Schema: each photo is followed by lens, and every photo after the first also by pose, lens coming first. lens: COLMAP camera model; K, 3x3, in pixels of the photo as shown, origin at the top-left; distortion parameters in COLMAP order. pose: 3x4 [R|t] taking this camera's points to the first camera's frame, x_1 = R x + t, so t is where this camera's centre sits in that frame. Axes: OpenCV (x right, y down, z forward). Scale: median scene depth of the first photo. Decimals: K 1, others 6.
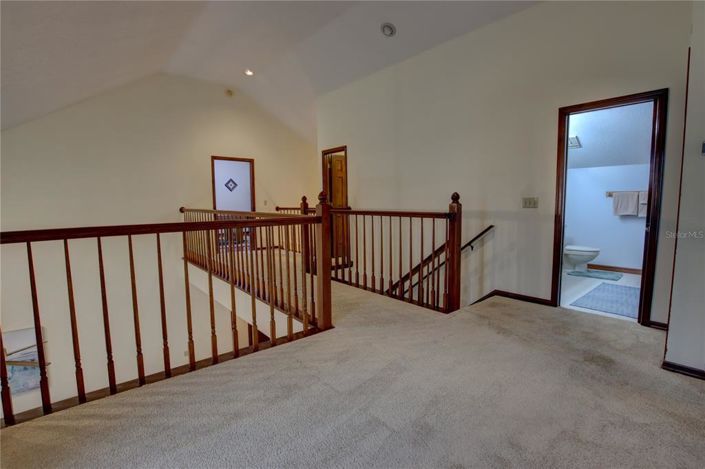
lens RADIAL K [[335.9, 0, 356.8], [0, 335.9, 236.5], [0, 0, 1]] dist [-0.028440, 0.003209]
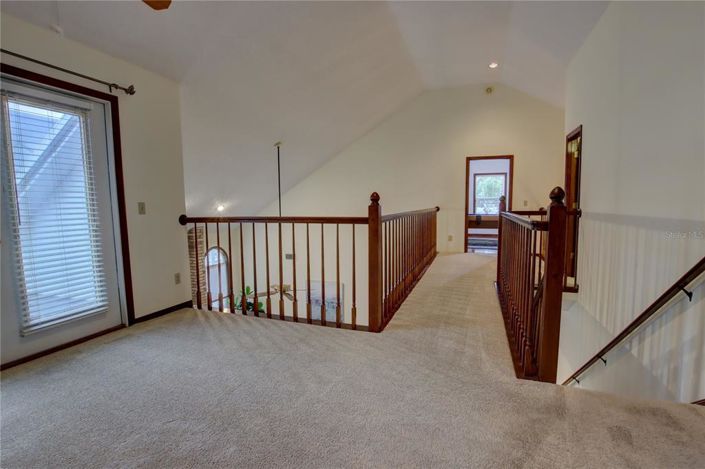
lens RADIAL K [[335.9, 0, 353.7], [0, 335.9, 234.6], [0, 0, 1]] dist [-0.028440, 0.003209]
pose [[0.488179, 0.084888, -0.868605, 0.635457], [-0.086040, 0.995091, 0.048892, -0.046234], [0.868492, 0.050867, 0.493087, 0.395518]]
